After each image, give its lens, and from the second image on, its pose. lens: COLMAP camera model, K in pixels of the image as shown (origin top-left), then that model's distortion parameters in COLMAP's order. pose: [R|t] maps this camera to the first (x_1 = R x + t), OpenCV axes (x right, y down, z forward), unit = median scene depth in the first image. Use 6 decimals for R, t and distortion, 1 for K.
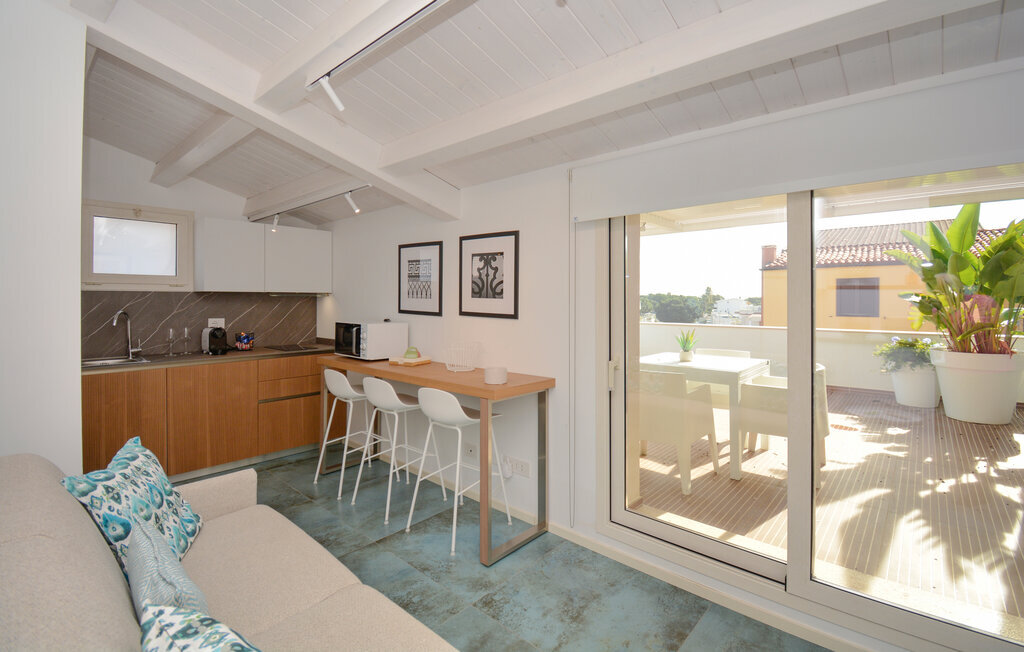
lens RADIAL K [[456.4, 0, 516.4], [0, 456.4, 298.1], [0, 0, 1]] dist [0.020001, -0.022754]
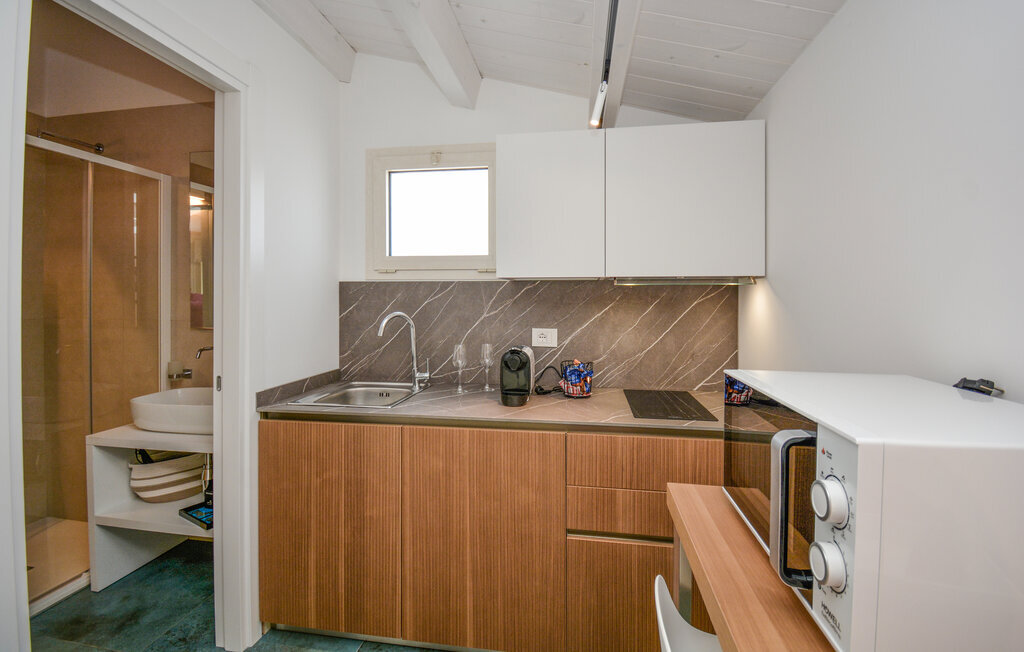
lens RADIAL K [[456.4, 0, 516.4], [0, 456.4, 298.1], [0, 0, 1]] dist [0.020001, -0.022754]
pose [[0.543241, 0.000707, -0.839577, -0.222952], [0.005094, 0.999978, 0.004138, 0.006188], [0.839562, -0.006525, 0.543225, 0.706897]]
